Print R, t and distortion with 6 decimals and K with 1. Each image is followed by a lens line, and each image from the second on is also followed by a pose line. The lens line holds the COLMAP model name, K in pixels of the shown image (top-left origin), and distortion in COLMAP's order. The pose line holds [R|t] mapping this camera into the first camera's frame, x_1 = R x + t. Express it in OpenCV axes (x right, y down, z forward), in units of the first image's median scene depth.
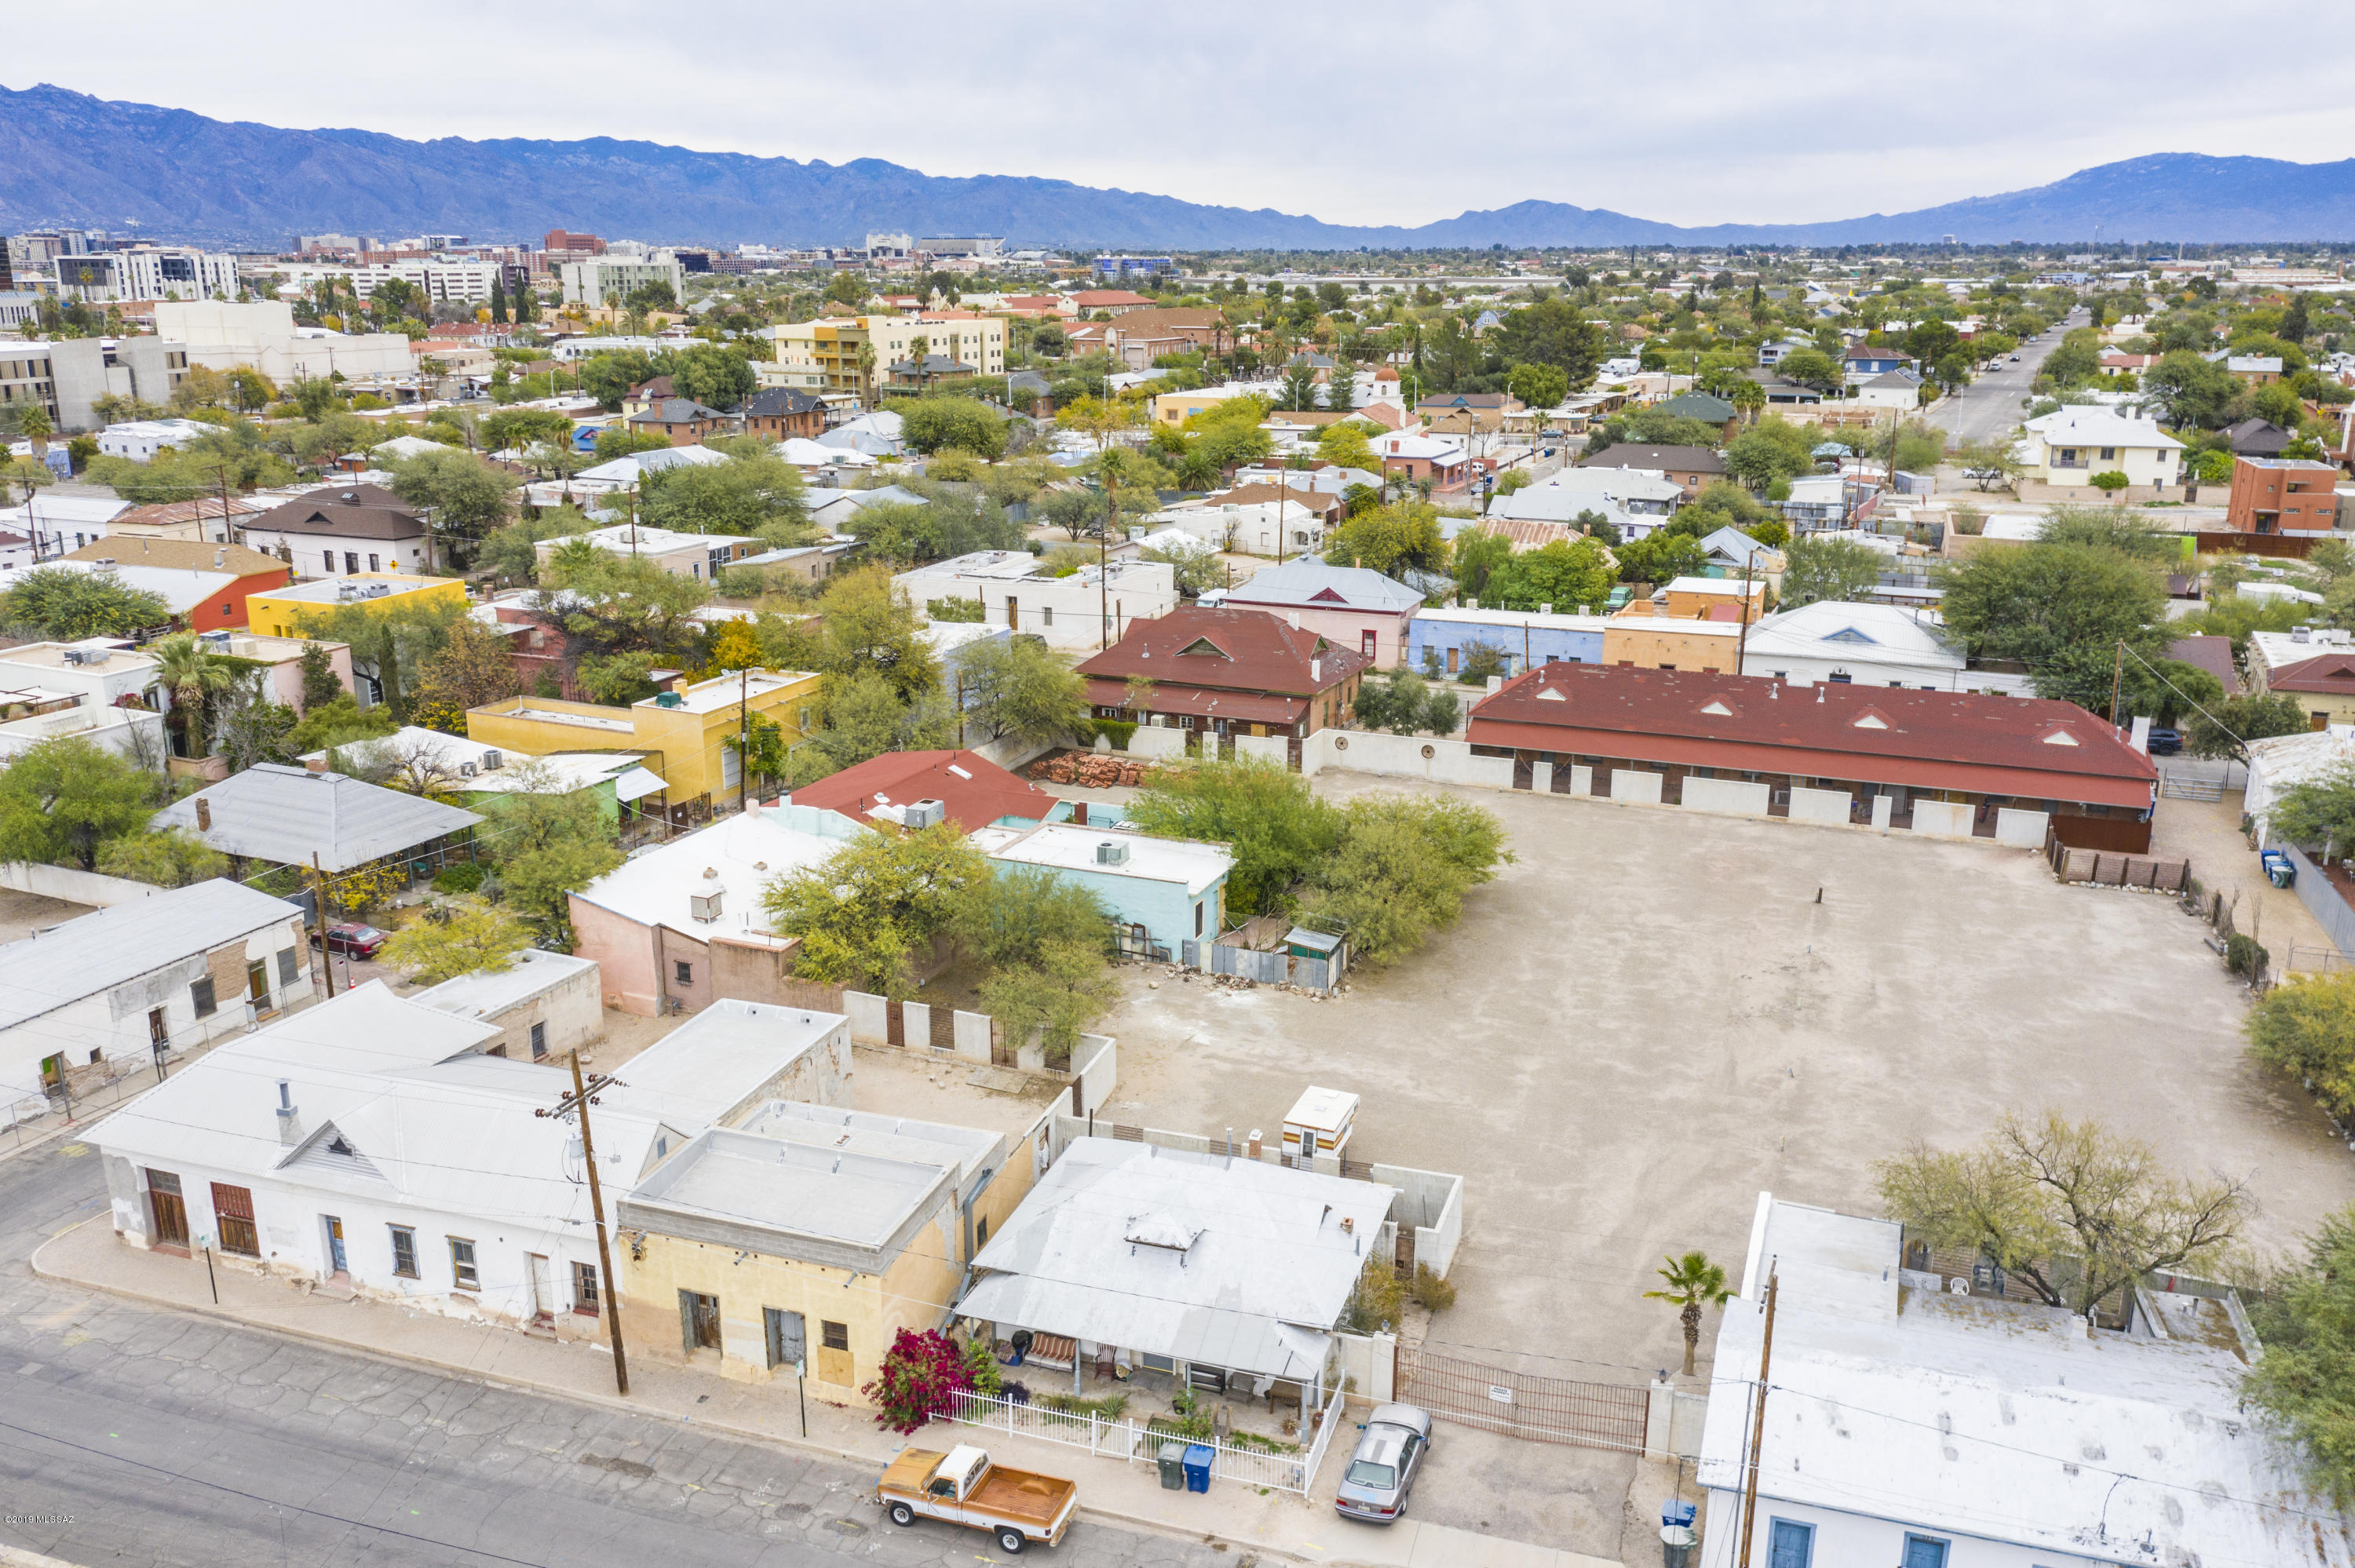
lens RADIAL K [[1853.4, 0, 1177.5], [0, 1853.4, 784.0], [0, 0, 1]] dist [-0.013161, 0.010683]
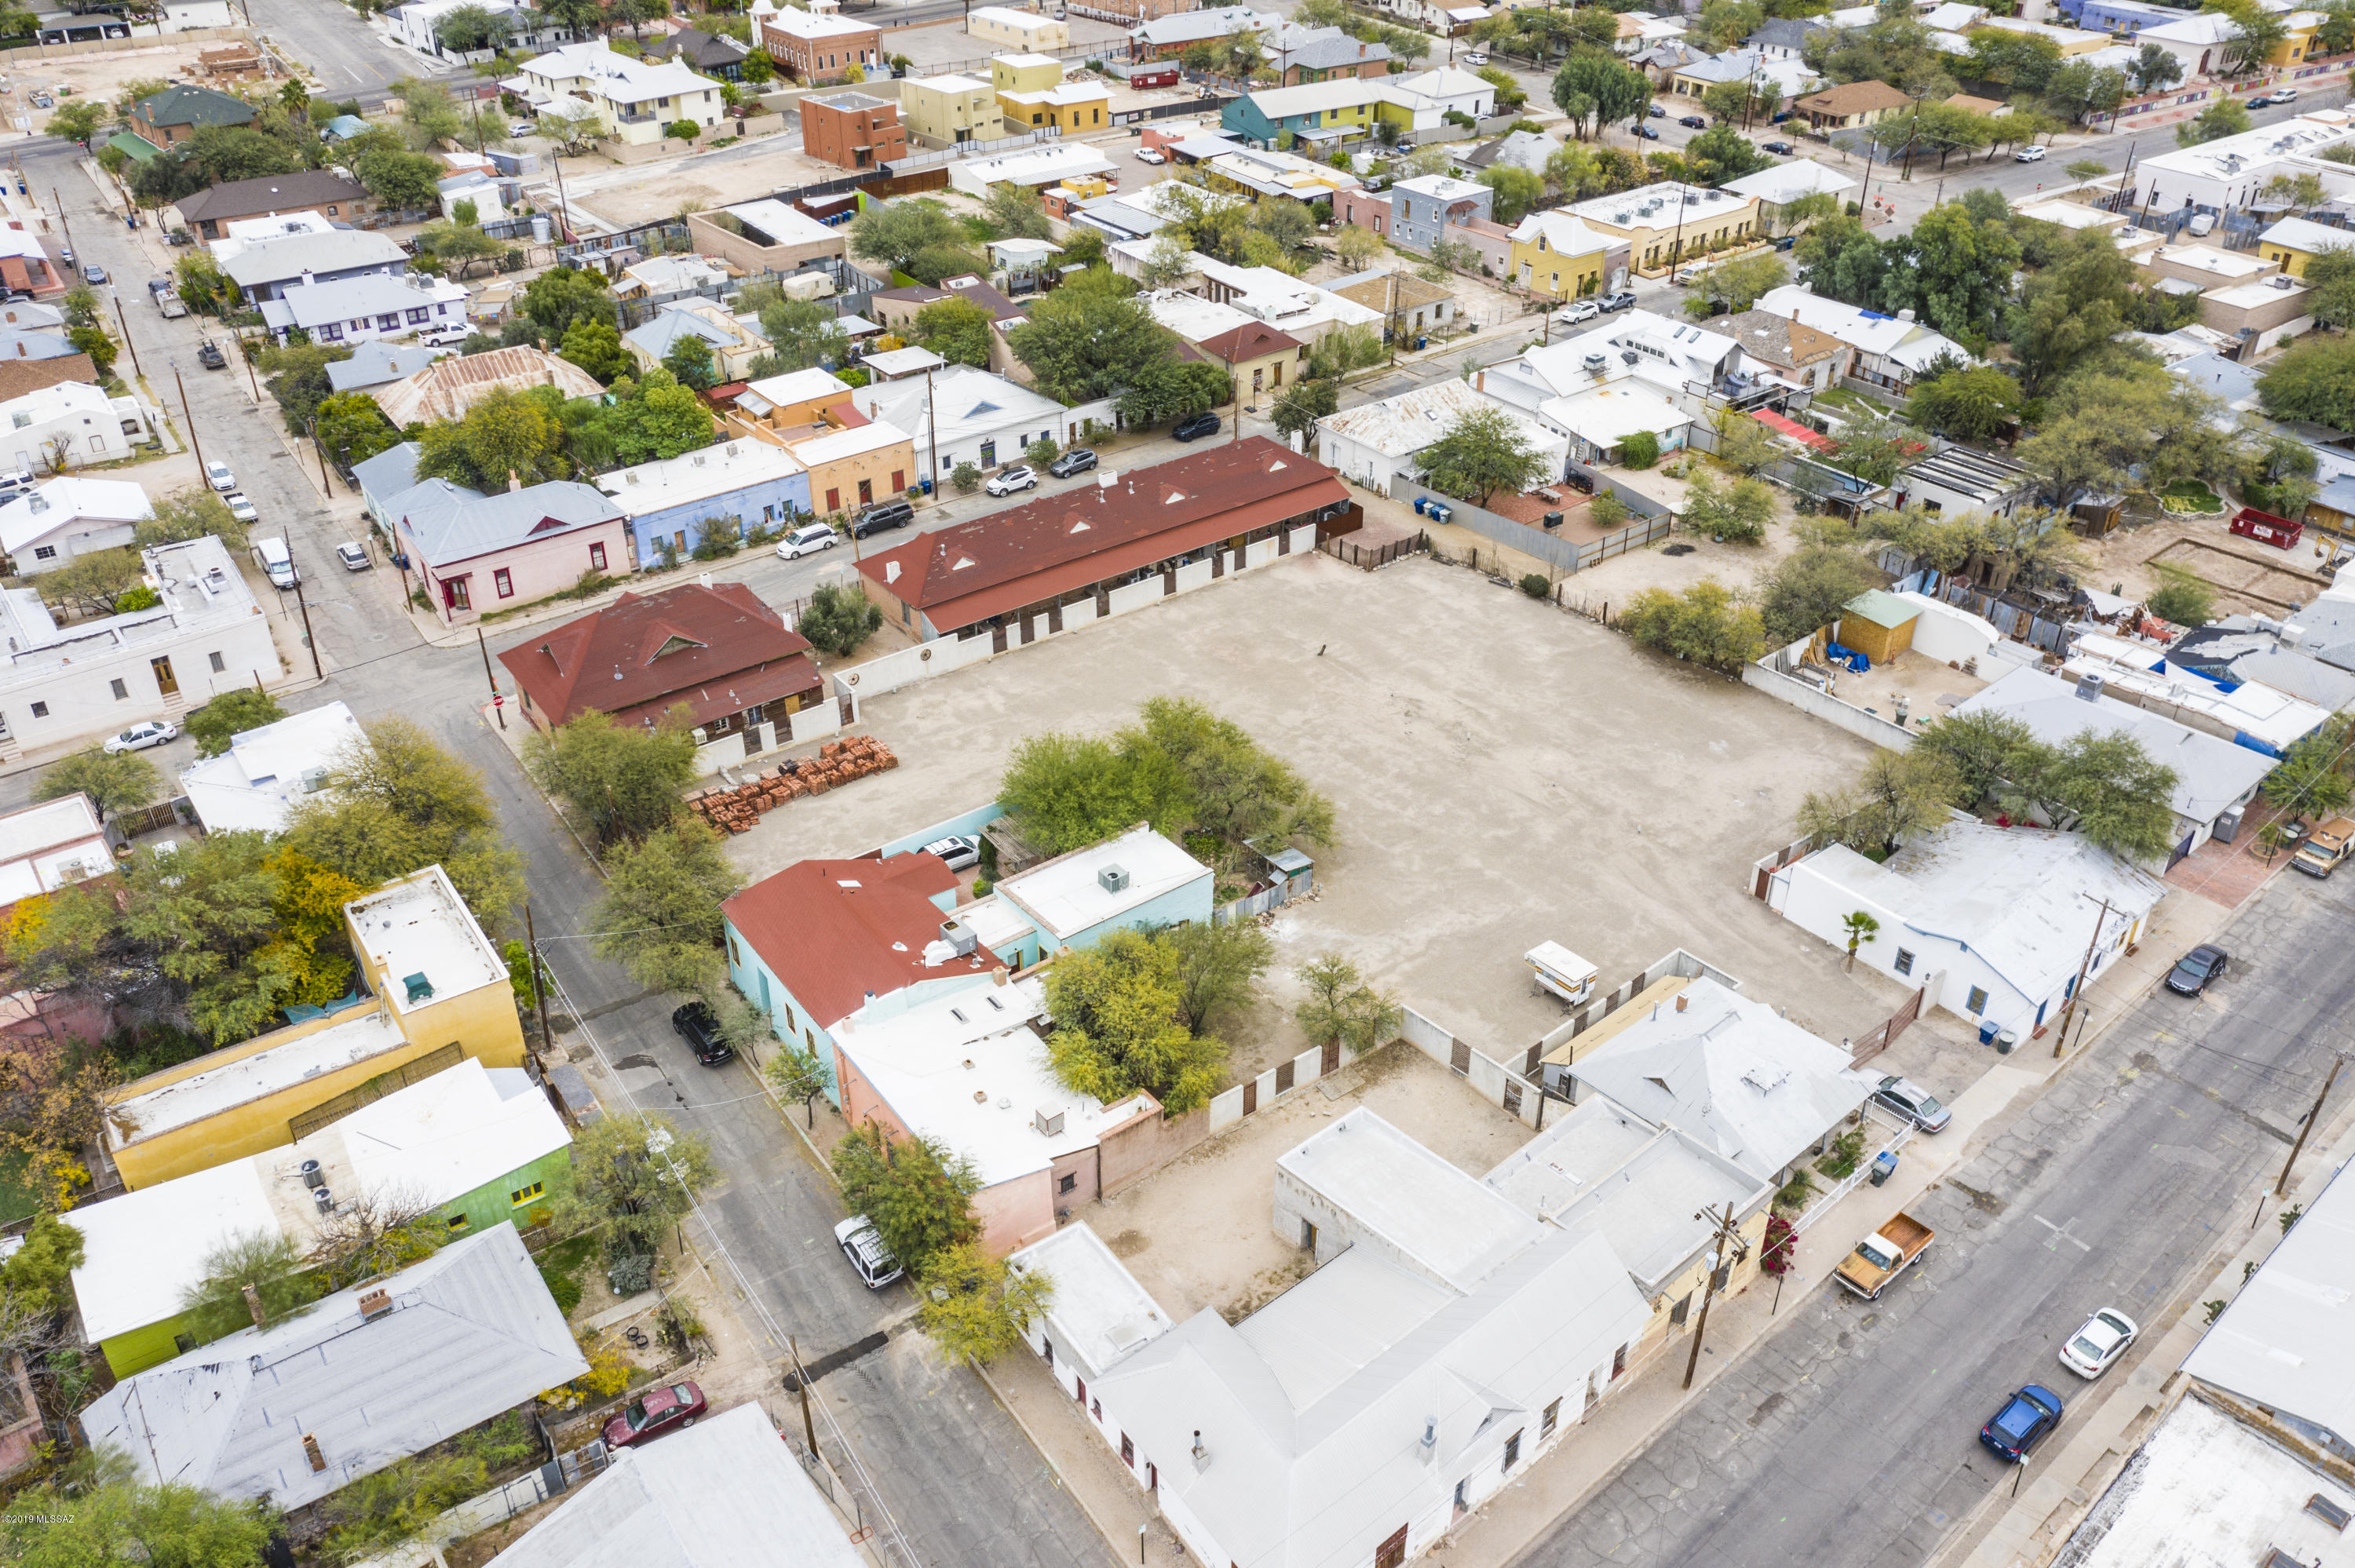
lens RADIAL K [[1853.4, 0, 1177.5], [0, 1853.4, 784.0], [0, 0, 1]] dist [-0.013161, 0.010683]
pose [[0.499373, -0.460736, 0.733723, -0.688281], [0.238267, 0.887254, 0.394979, -0.379130], [-0.832980, -0.022420, 0.552848, 0.292614]]
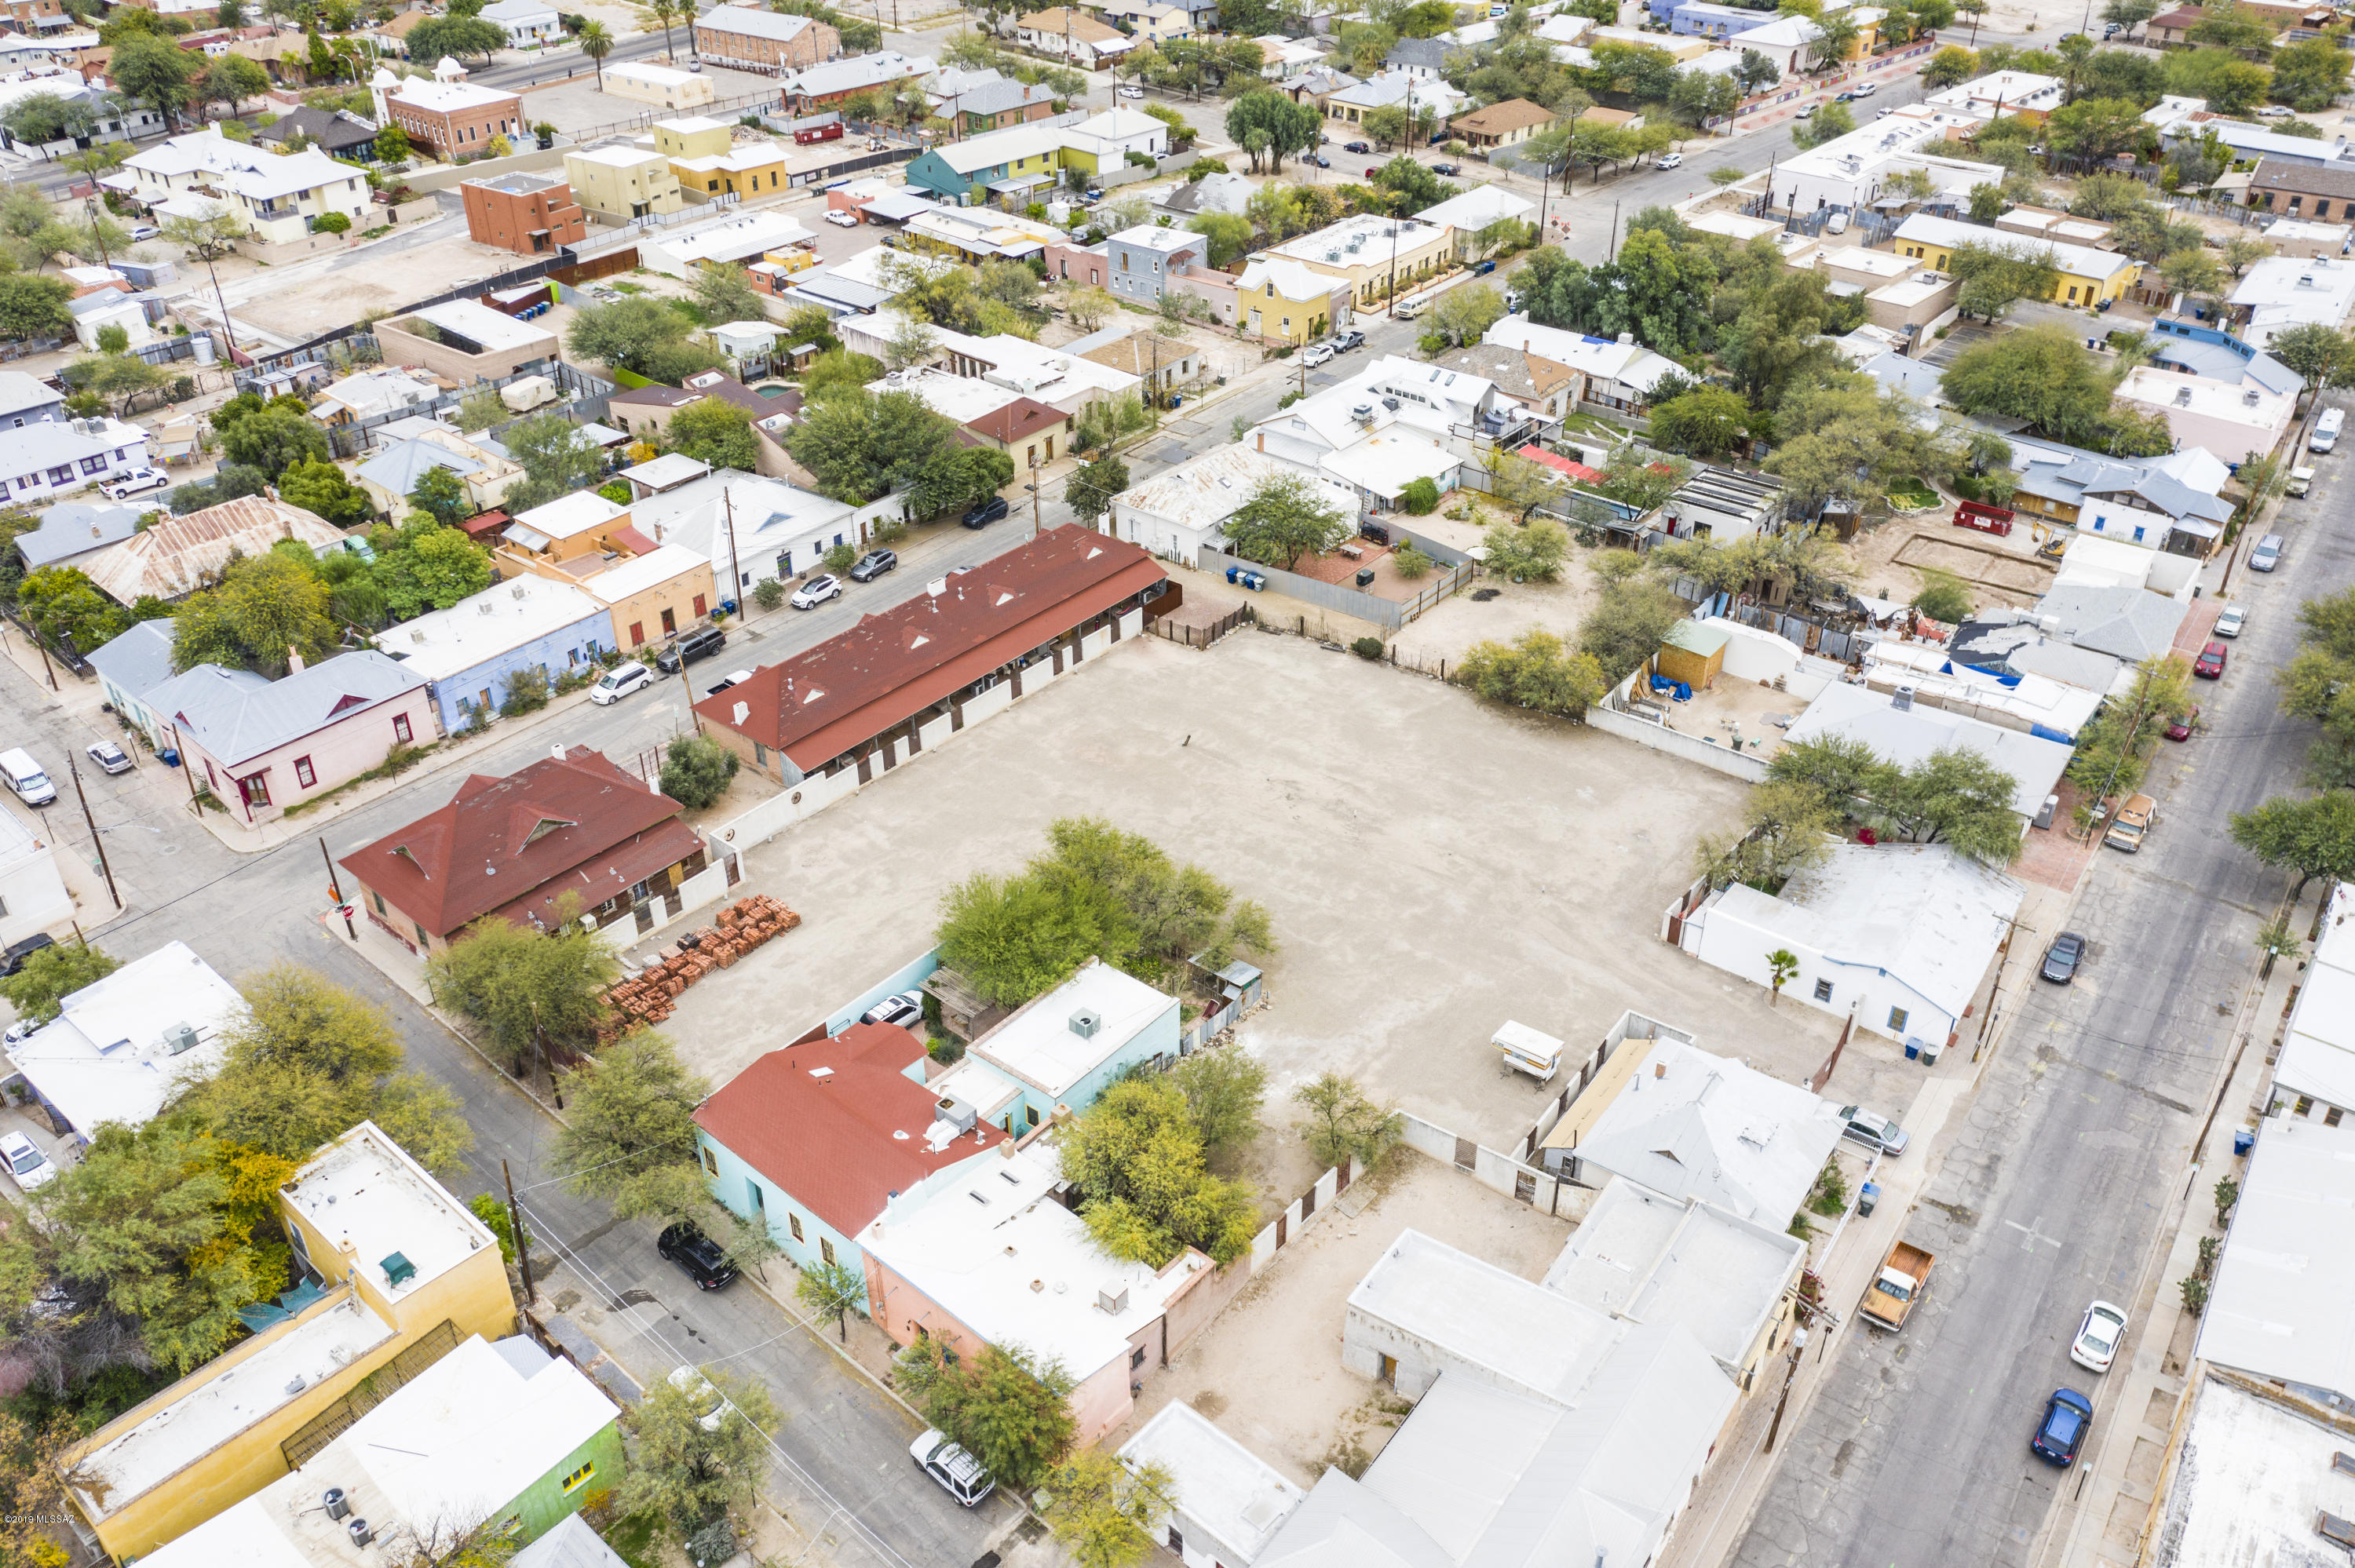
lens RADIAL K [[1853.4, 0, 1177.5], [0, 1853.4, 784.0], [0, 0, 1]] dist [-0.013161, 0.010683]
pose [[0.287246, -0.511968, 0.809554, -0.713056], [0.265195, 0.854641, 0.446385, -0.477873], [-0.920413, 0.086468, 0.381264, 0.433516]]
